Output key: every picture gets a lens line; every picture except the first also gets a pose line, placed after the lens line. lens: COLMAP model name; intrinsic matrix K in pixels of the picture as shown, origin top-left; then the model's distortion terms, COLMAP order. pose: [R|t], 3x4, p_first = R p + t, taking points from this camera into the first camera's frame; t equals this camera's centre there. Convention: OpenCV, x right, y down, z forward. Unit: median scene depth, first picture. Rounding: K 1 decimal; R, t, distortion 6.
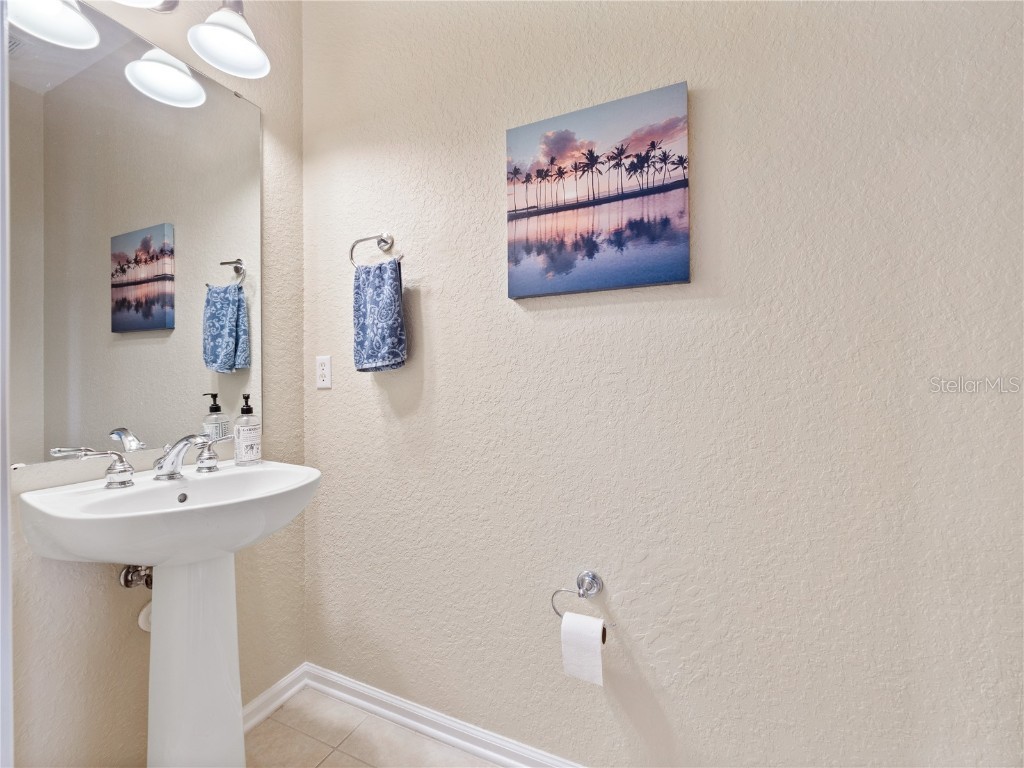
lens RADIAL K [[435.4, 0, 504.5], [0, 435.4, 382.0], [0, 0, 1]] dist [-0.000543, -0.005056]
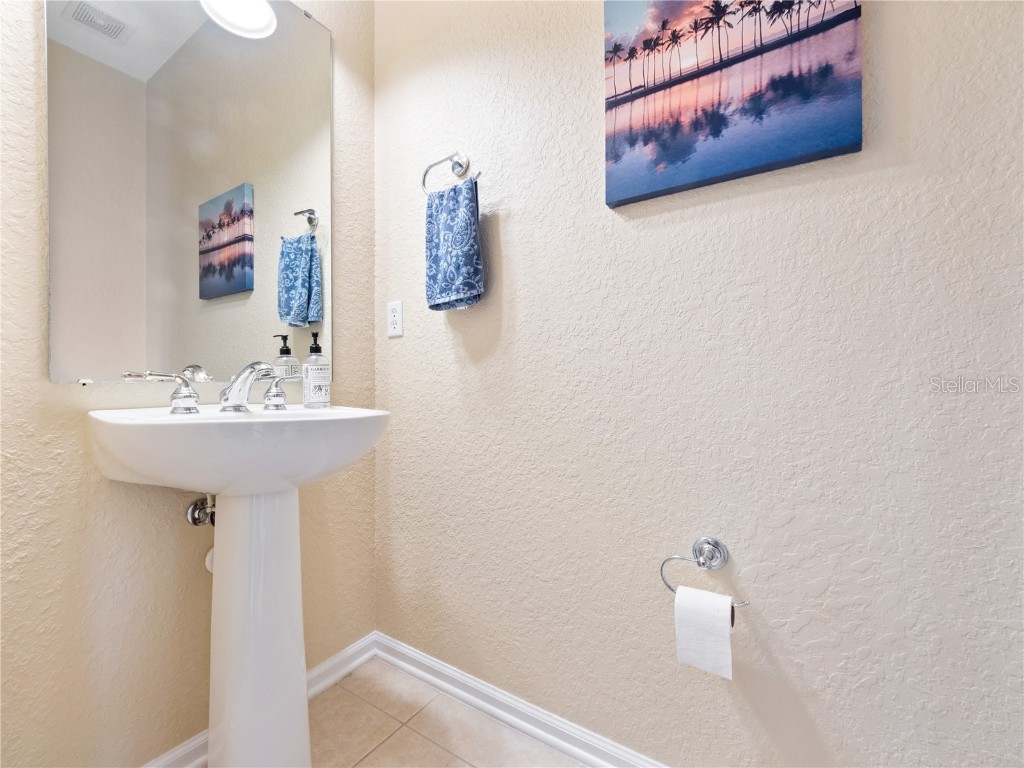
lens RADIAL K [[435.4, 0, 504.5], [0, 435.4, 382.0], [0, 0, 1]] dist [-0.000543, -0.005056]
pose [[0.988803, 0.003391, -0.149188, -0.051542], [-0.003592, 0.999993, -0.001082, 0.133737], [0.149184, 0.001605, 0.988808, 0.136162]]
